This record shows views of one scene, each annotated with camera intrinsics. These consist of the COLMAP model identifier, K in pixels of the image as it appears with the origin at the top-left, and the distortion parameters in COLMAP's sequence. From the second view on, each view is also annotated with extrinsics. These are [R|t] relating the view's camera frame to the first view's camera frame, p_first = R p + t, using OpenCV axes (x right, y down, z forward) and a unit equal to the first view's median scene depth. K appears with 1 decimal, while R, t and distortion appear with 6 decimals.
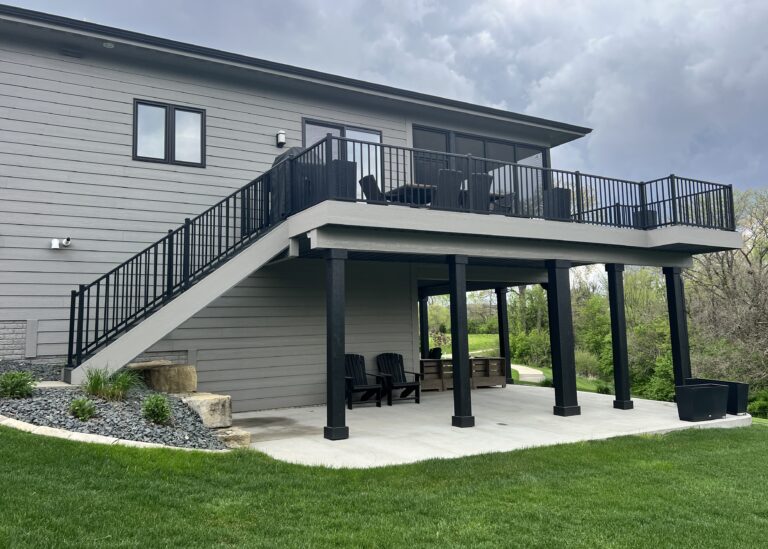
lens RADIAL K [[676.3, 0, 456.2], [0, 676.3, 286.2], [0, 0, 1]] dist [0.019621, 0.000819]
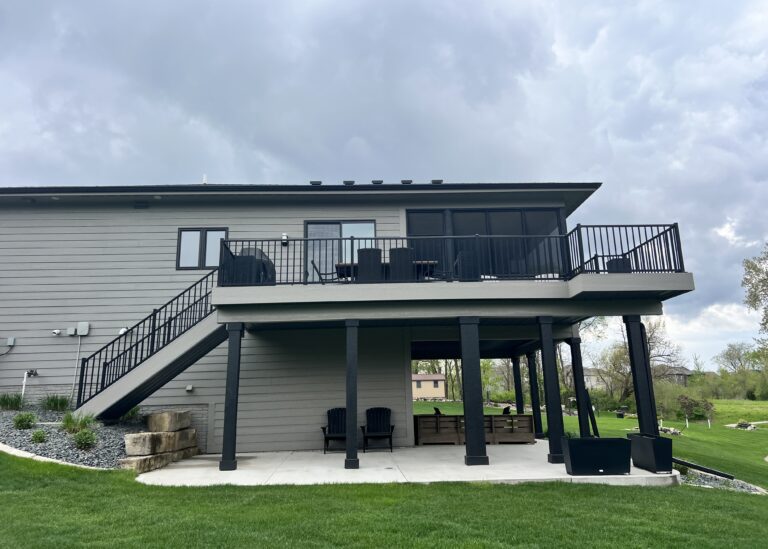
lens RADIAL K [[655.3, 0, 412.7], [0, 655.3, 262.5], [0, 0, 1]] dist [0.011910, 0.003076]
pose [[0.863798, -0.112064, -0.491218, 0.594224], [0.043001, 0.987791, -0.149733, 0.027673], [0.502000, 0.108216, 0.858070, 0.043618]]
